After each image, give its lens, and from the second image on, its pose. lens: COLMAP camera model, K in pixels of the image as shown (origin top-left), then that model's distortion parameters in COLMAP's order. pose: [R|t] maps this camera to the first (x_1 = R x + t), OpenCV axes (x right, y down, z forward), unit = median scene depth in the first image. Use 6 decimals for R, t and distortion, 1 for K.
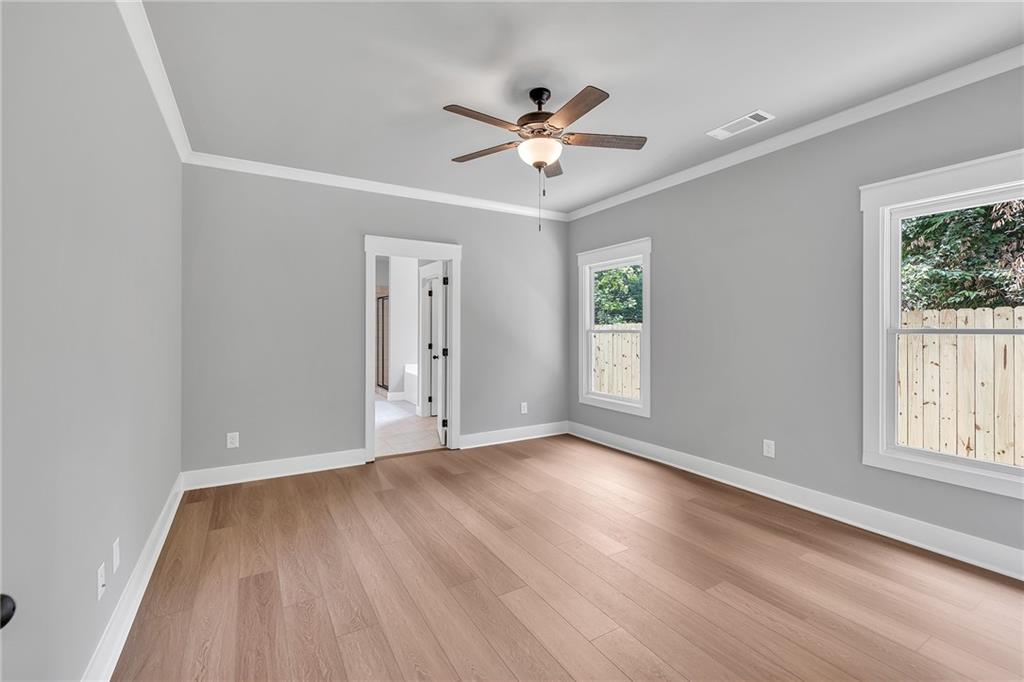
lens RADIAL K [[441.8, 0, 508.7], [0, 441.8, 325.4], [0, 0, 1]] dist [-0.000955, -0.000039]
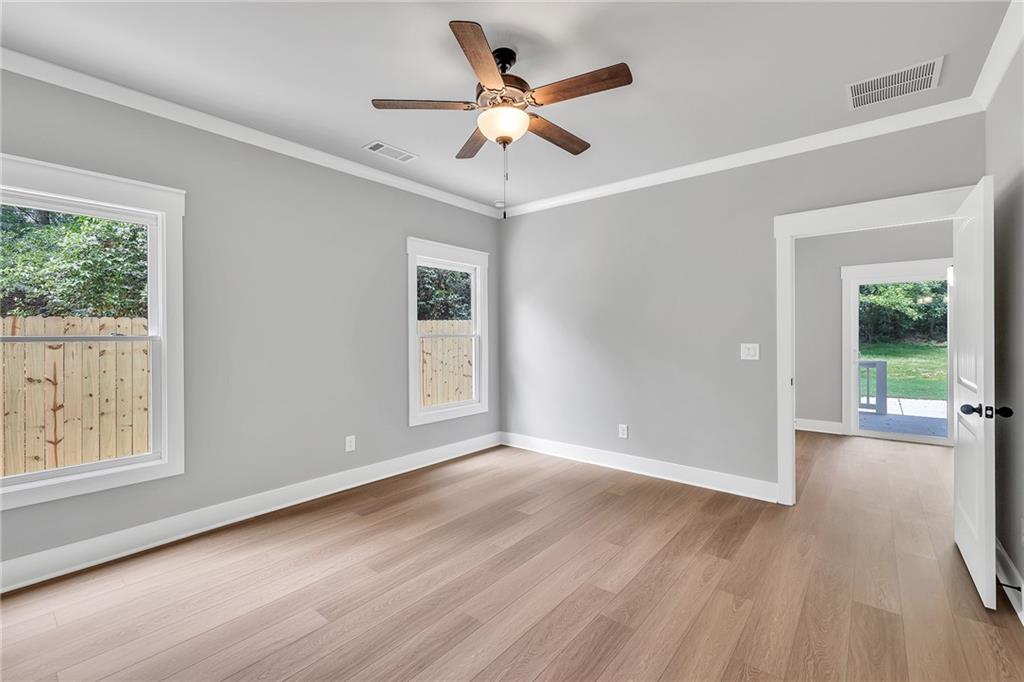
lens RADIAL K [[438.1, 0, 509.1], [0, 438.1, 332.3], [0, 0, 1]] dist [0.001012, 0.000175]
pose [[-0.338313, 0.005958, 0.941015, -0.669033], [-0.003923, 0.999962, -0.007742, 0.011551], [-0.941026, -0.006311, -0.338276, 1.175267]]
